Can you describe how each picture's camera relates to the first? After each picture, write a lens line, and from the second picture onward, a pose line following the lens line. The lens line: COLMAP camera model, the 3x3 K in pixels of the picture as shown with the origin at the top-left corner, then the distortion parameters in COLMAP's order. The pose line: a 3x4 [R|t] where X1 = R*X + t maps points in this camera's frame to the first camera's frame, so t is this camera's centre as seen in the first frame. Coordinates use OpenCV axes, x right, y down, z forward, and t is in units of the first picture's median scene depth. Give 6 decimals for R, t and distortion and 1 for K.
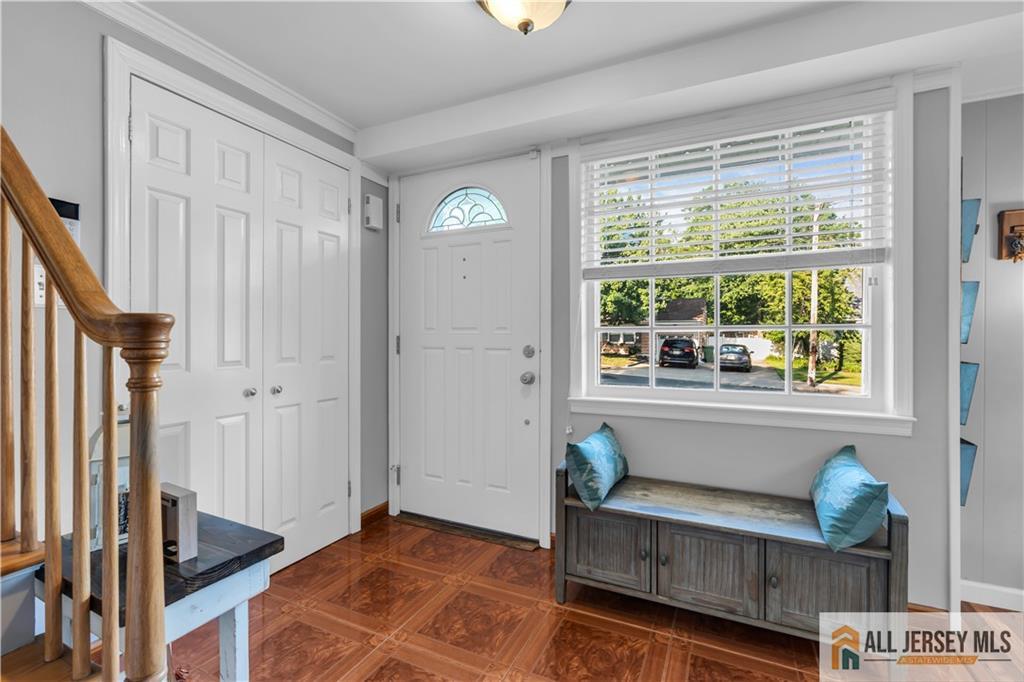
lens RADIAL K [[451.0, 0, 512.9], [0, 451.0, 339.1], [0, 0, 1]] dist [-0.002290, 0.000534]
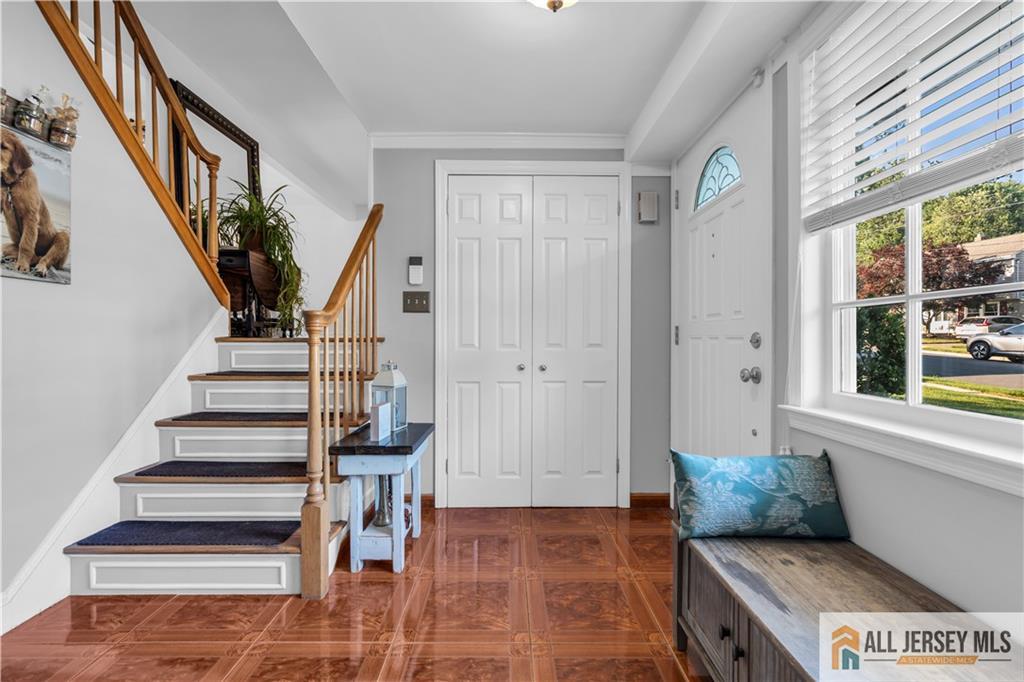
lens RADIAL K [[451.0, 0, 509.4], [0, 451.0, 342.3], [0, 0, 1]] dist [-0.002290, 0.000534]
pose [[0.448102, 0.006933, -0.893955, 0.563331], [-0.002232, 0.999975, 0.006637, 0.028035], [0.893980, -0.000978, 0.448107, 0.304698]]
